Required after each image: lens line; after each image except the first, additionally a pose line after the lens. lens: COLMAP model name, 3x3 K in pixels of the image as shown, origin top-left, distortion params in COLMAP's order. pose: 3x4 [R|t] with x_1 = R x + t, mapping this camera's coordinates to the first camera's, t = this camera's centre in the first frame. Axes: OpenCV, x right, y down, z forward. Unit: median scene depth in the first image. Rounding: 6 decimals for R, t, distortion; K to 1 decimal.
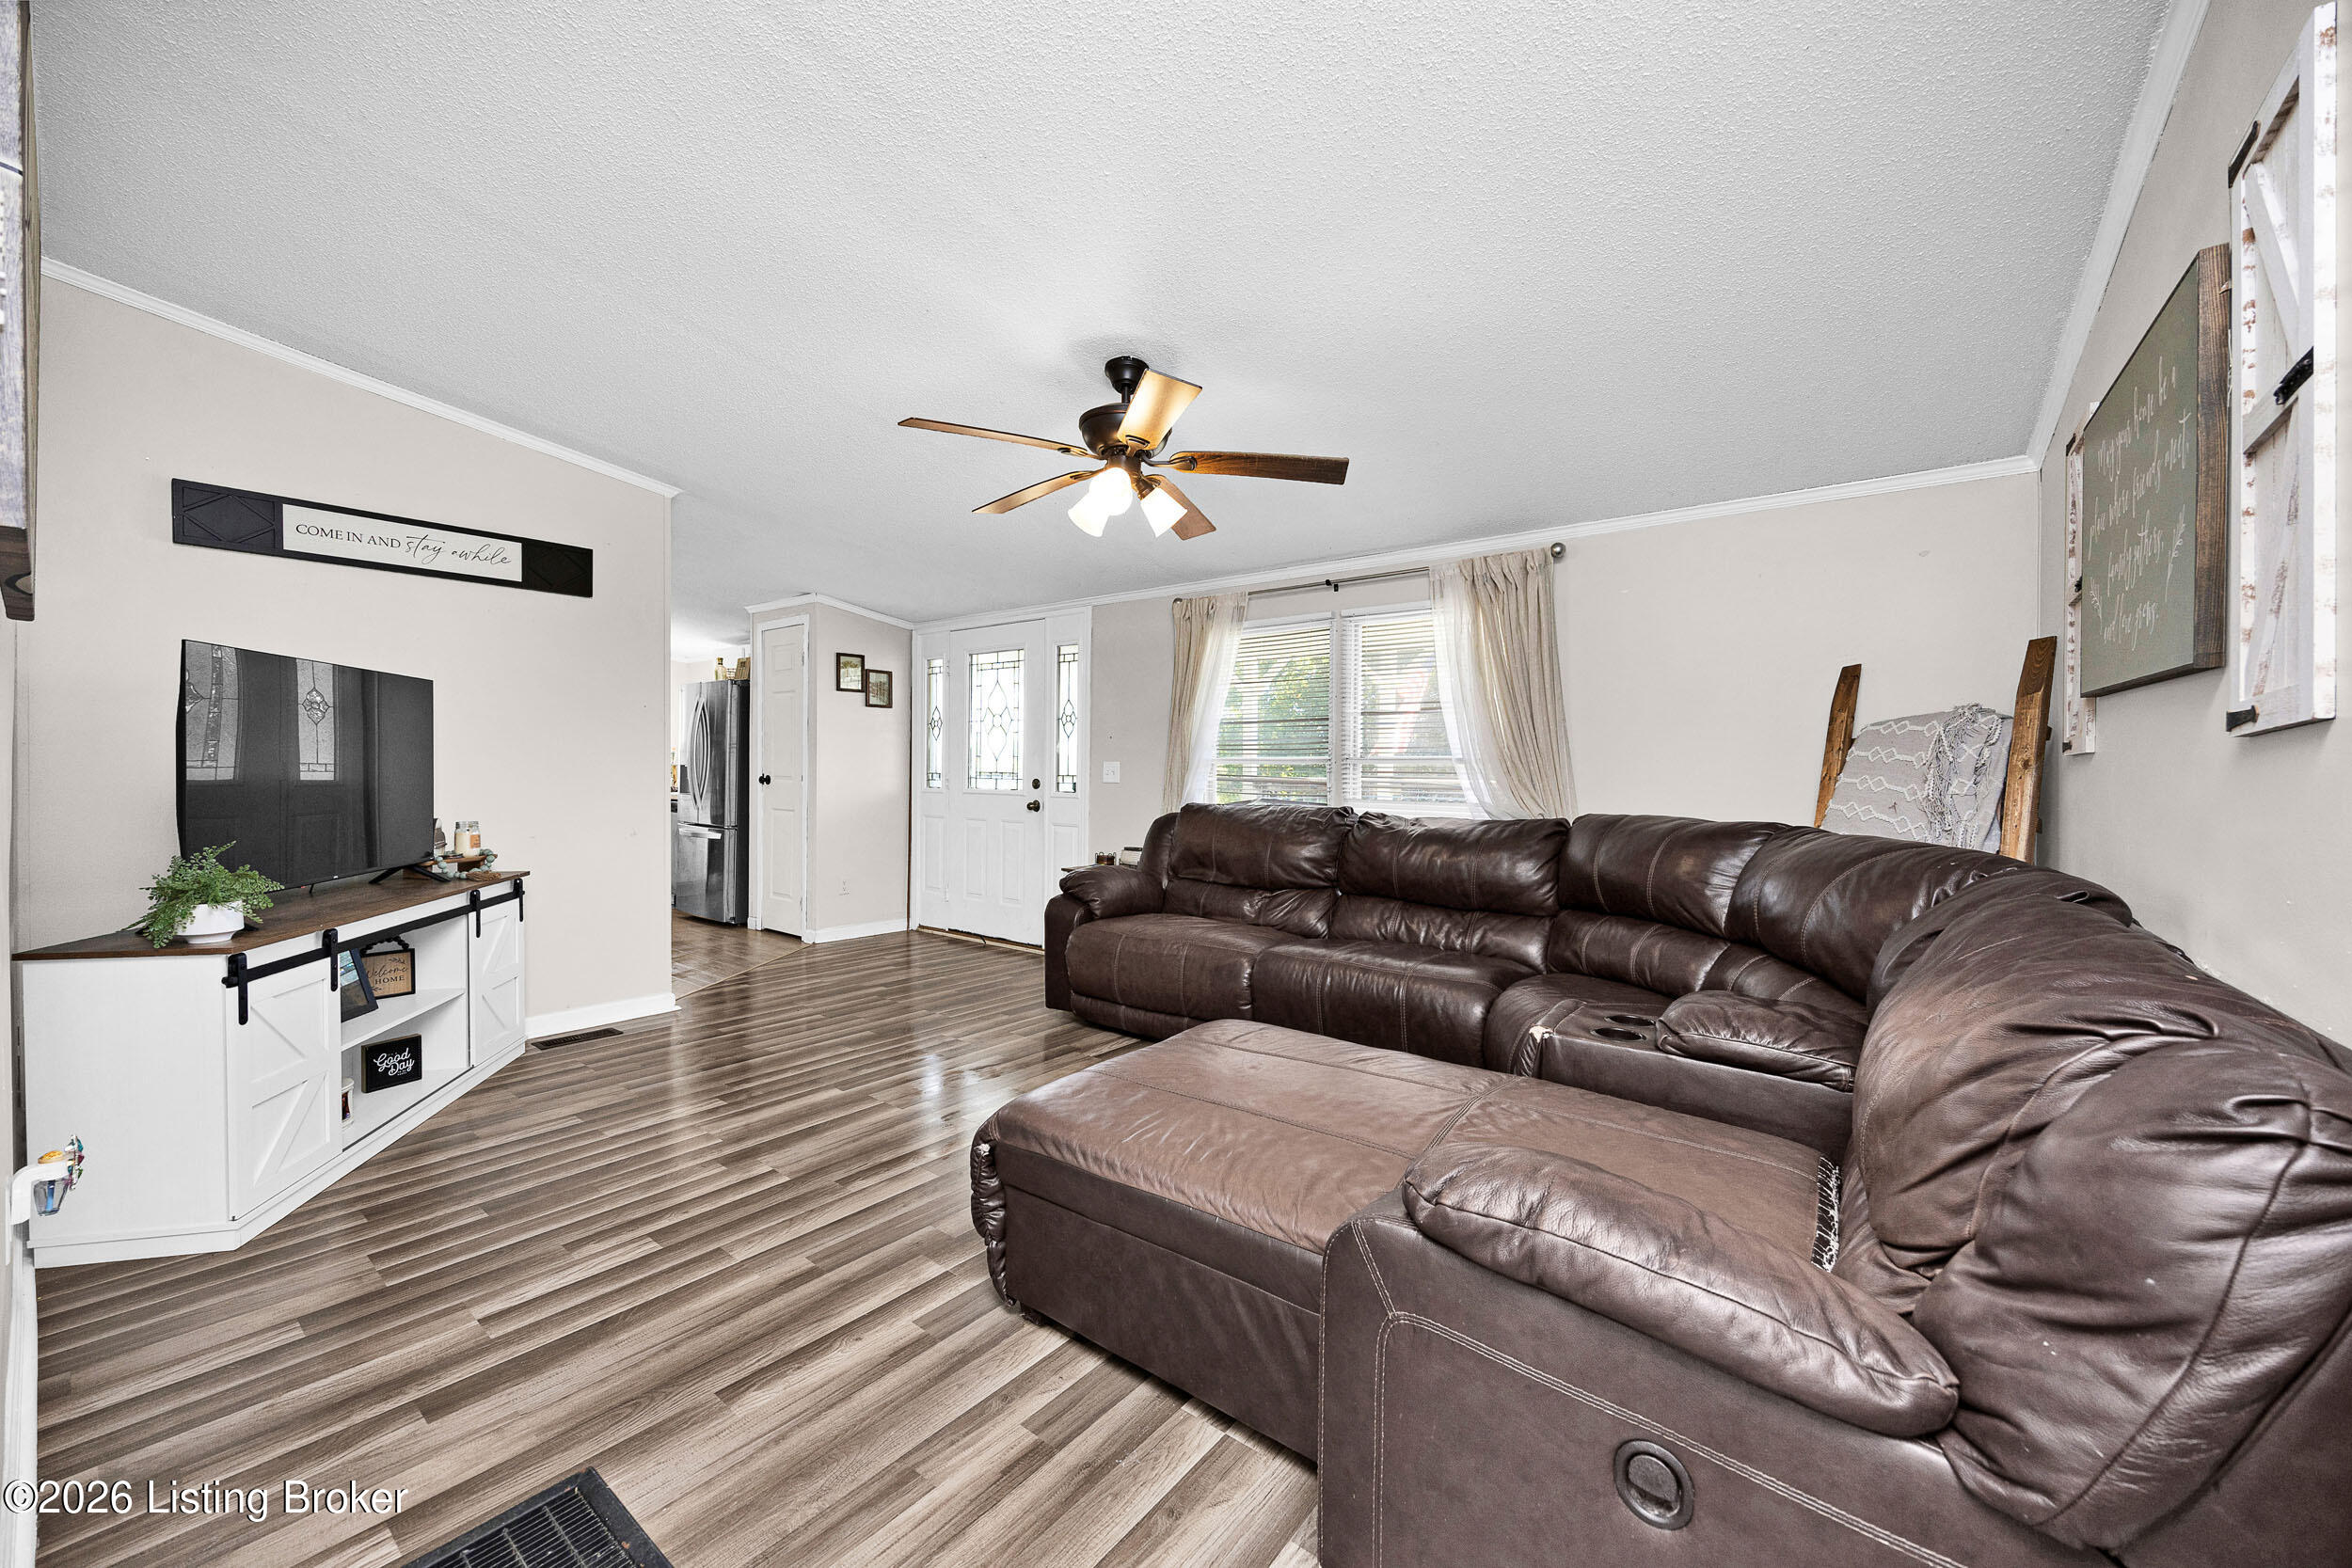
lens RADIAL K [[917.7, 0, 1177.0], [0, 917.7, 778.0], [0, 0, 1]] dist [0.000055, -0.000062]
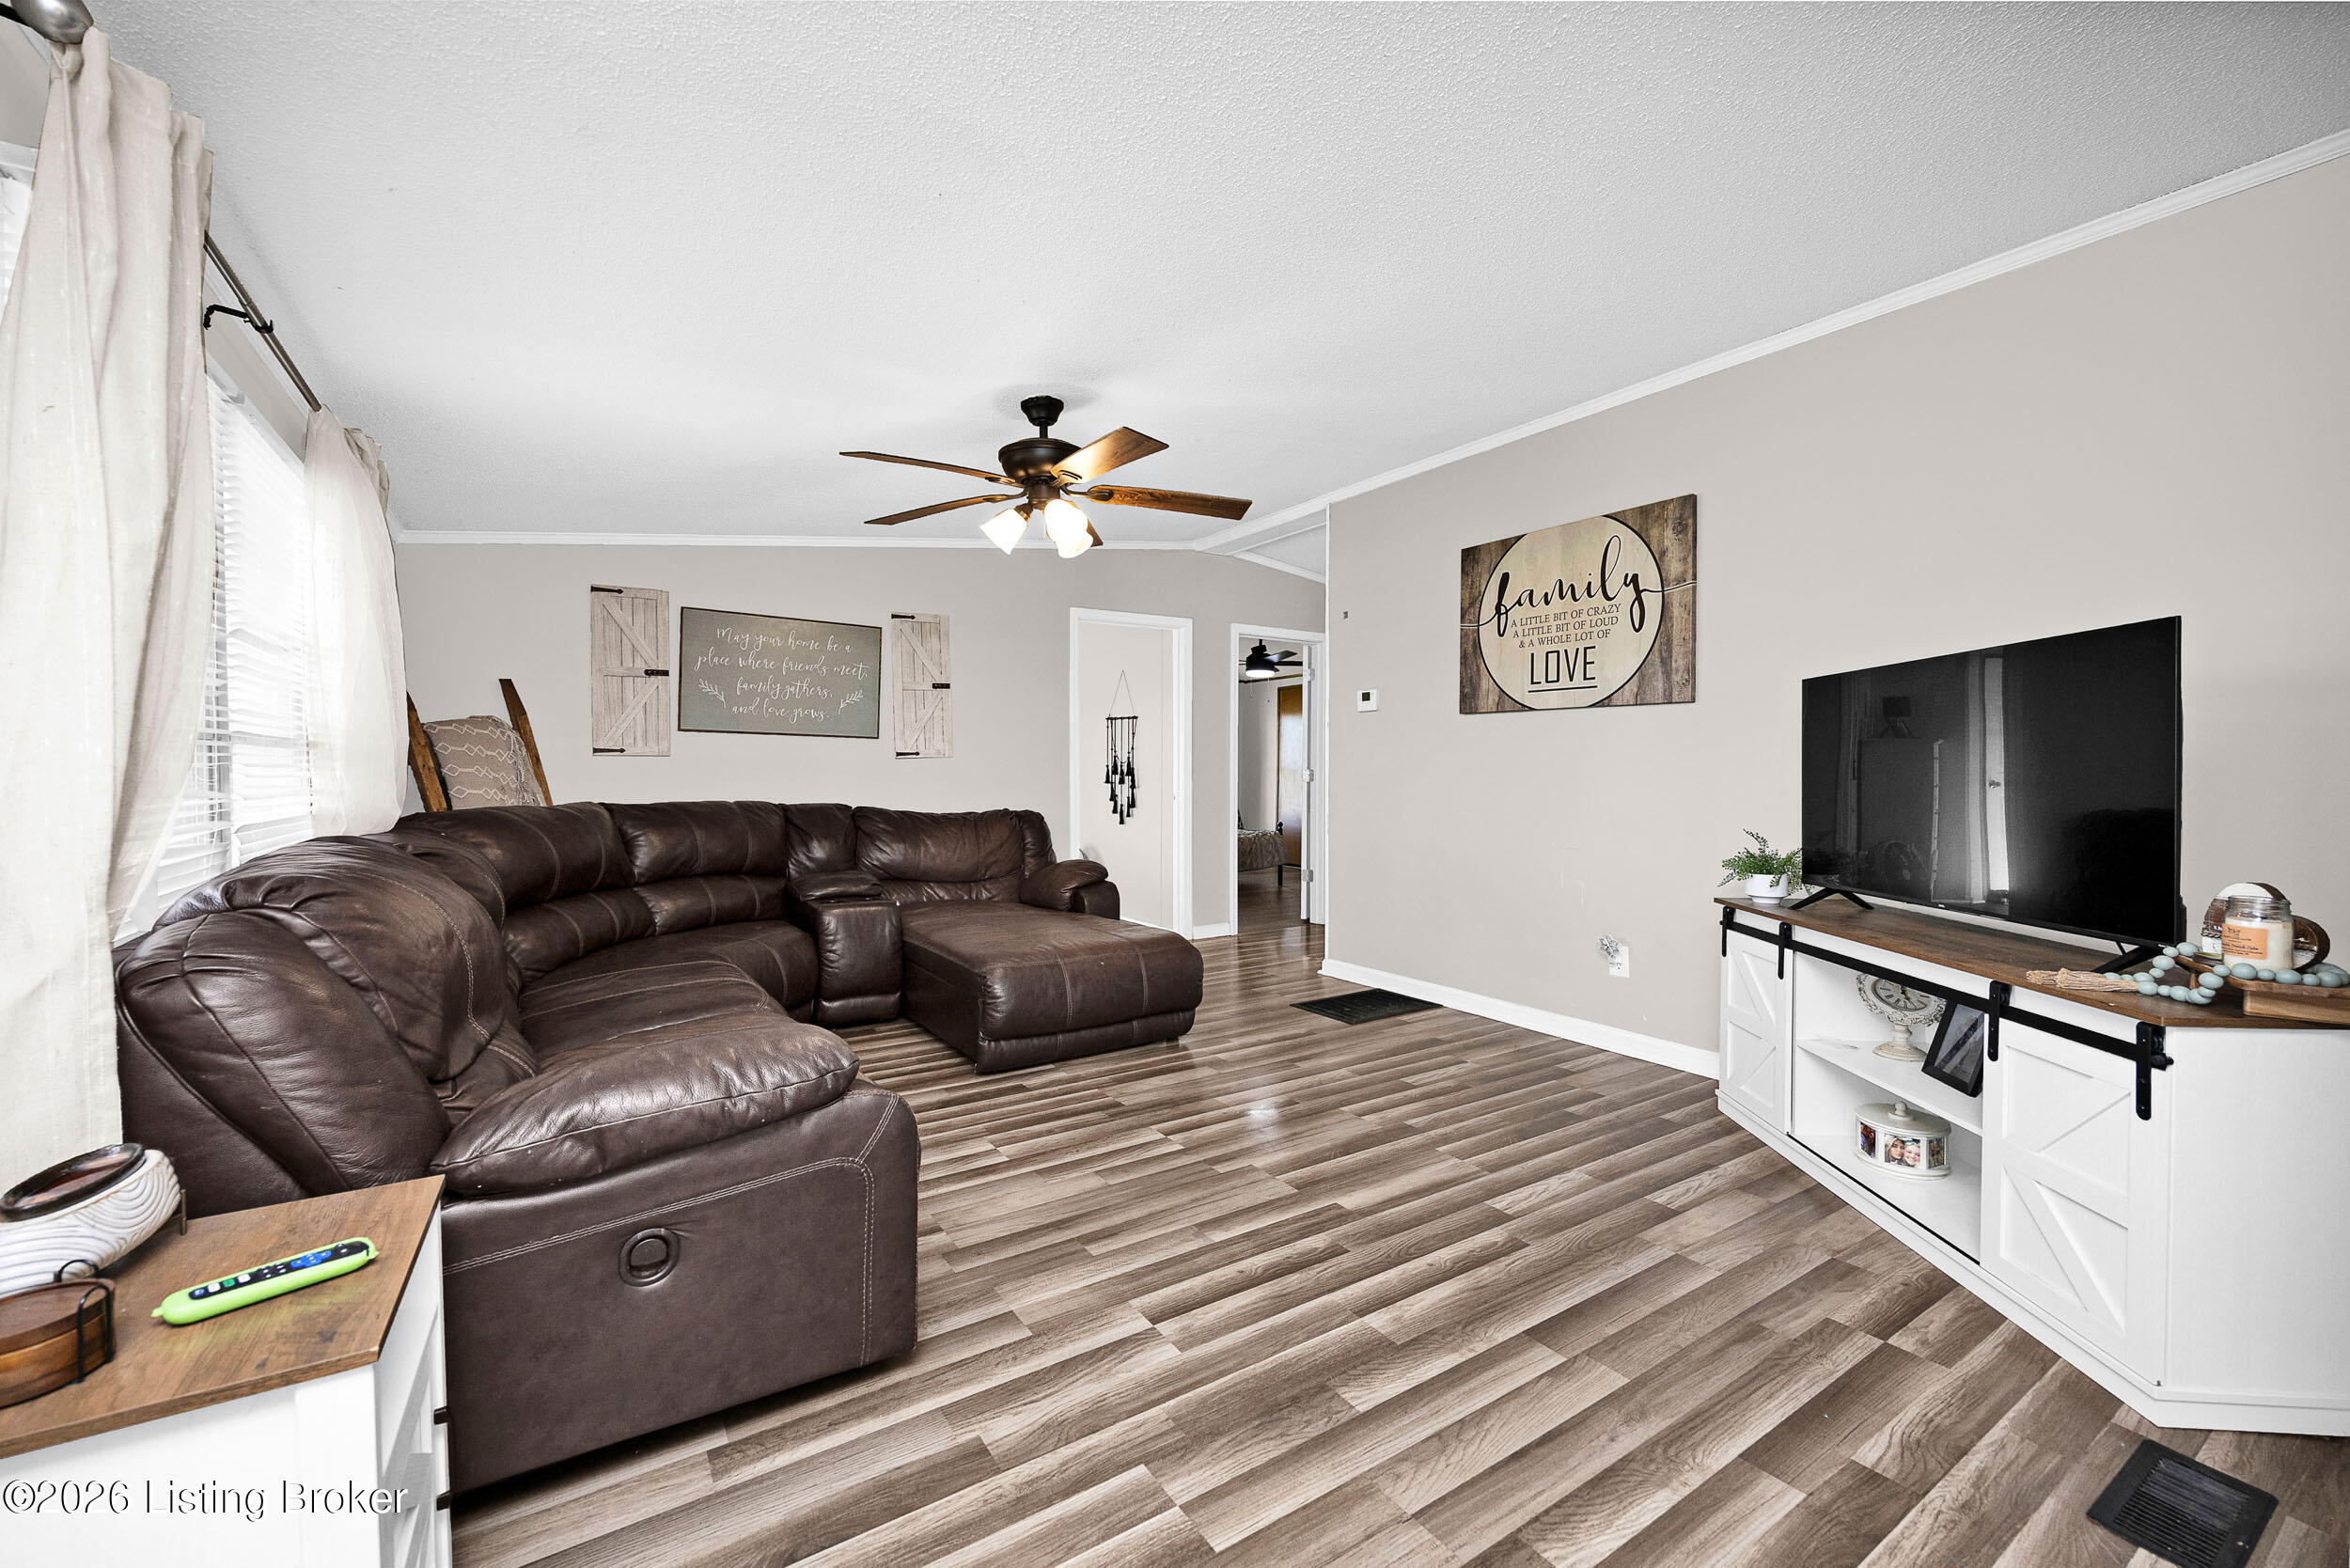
lens RADIAL K [[917.0, 0, 1170.8], [0, 917.0, 777.3], [0, 0, 1]] dist [0.000055, -0.000062]
pose [[-0.943169, -0.008602, 0.332203, -0.617139], [-0.004492, 0.999904, 0.013137, 0.009441], [-0.332284, 0.010898, -0.943116, 2.209281]]
